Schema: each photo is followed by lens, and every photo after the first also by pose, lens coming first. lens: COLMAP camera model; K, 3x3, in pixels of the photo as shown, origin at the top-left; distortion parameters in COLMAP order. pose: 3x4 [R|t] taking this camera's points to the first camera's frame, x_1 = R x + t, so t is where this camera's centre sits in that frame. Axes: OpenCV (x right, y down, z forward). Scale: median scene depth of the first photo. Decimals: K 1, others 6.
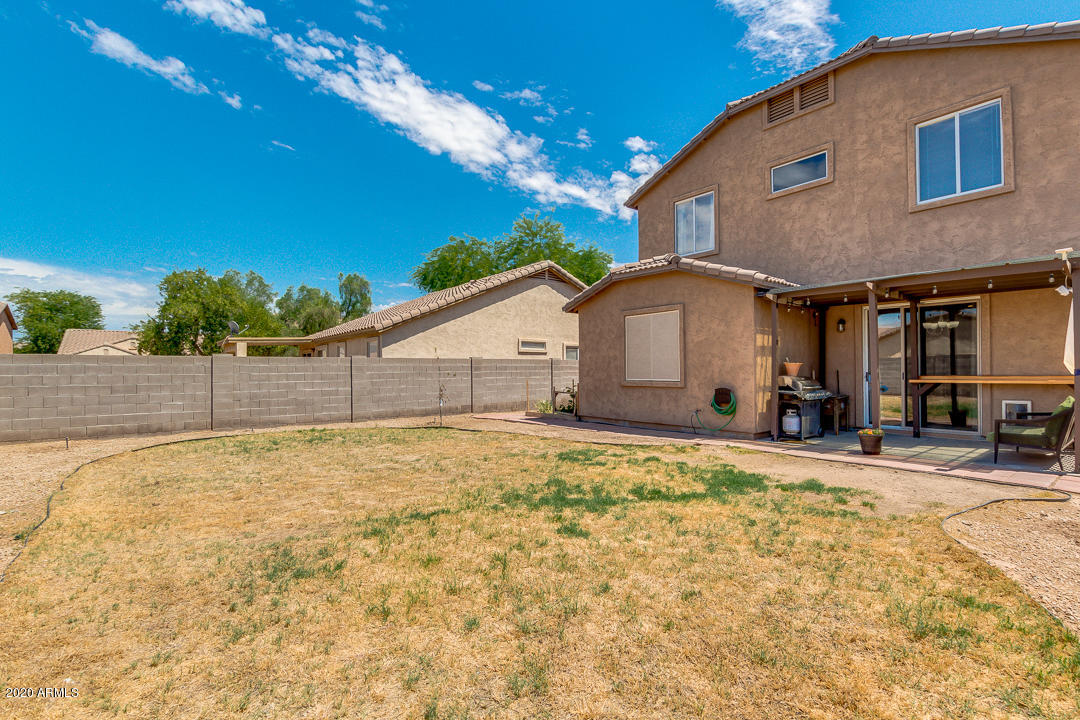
lens RADIAL K [[533.0, 0, 544.4], [0, 533.0, 358.9], [0, 0, 1]] dist [0.015723, -0.001458]
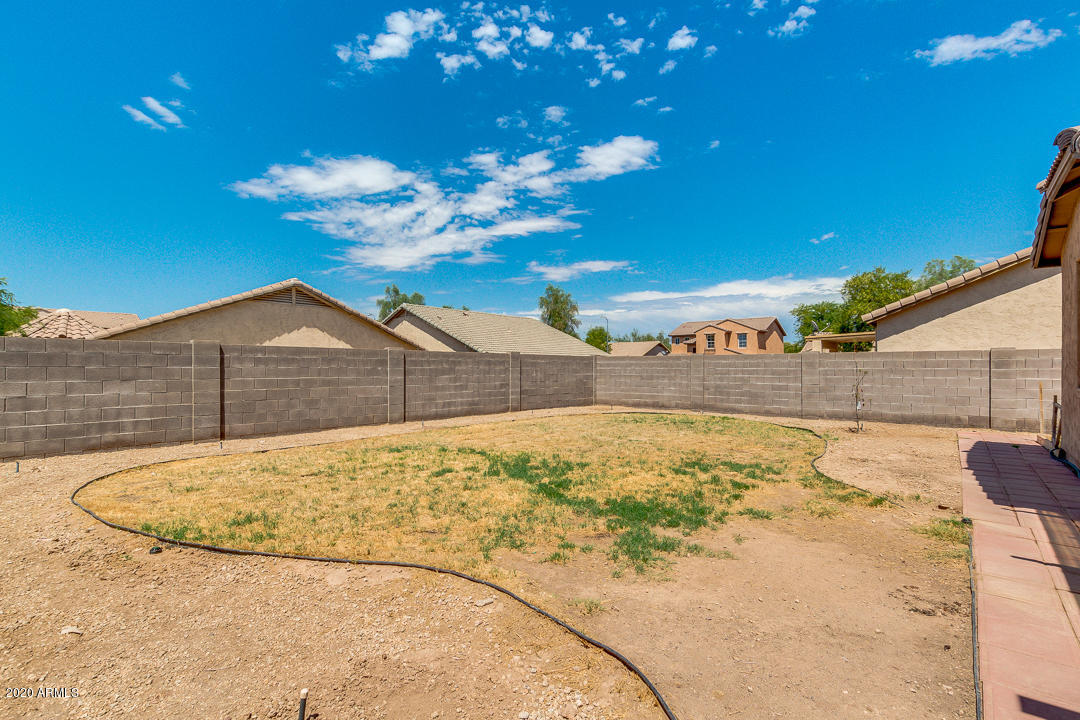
lens RADIAL K [[533.0, 0, 541.8], [0, 533.0, 363.1], [0, 0, 1]] dist [0.015723, -0.001458]
pose [[0.158593, -0.000941, -0.987344, 0.540054], [0.017844, 0.999839, 0.001913, 0.004965], [0.987183, -0.017921, 0.158584, 0.359043]]
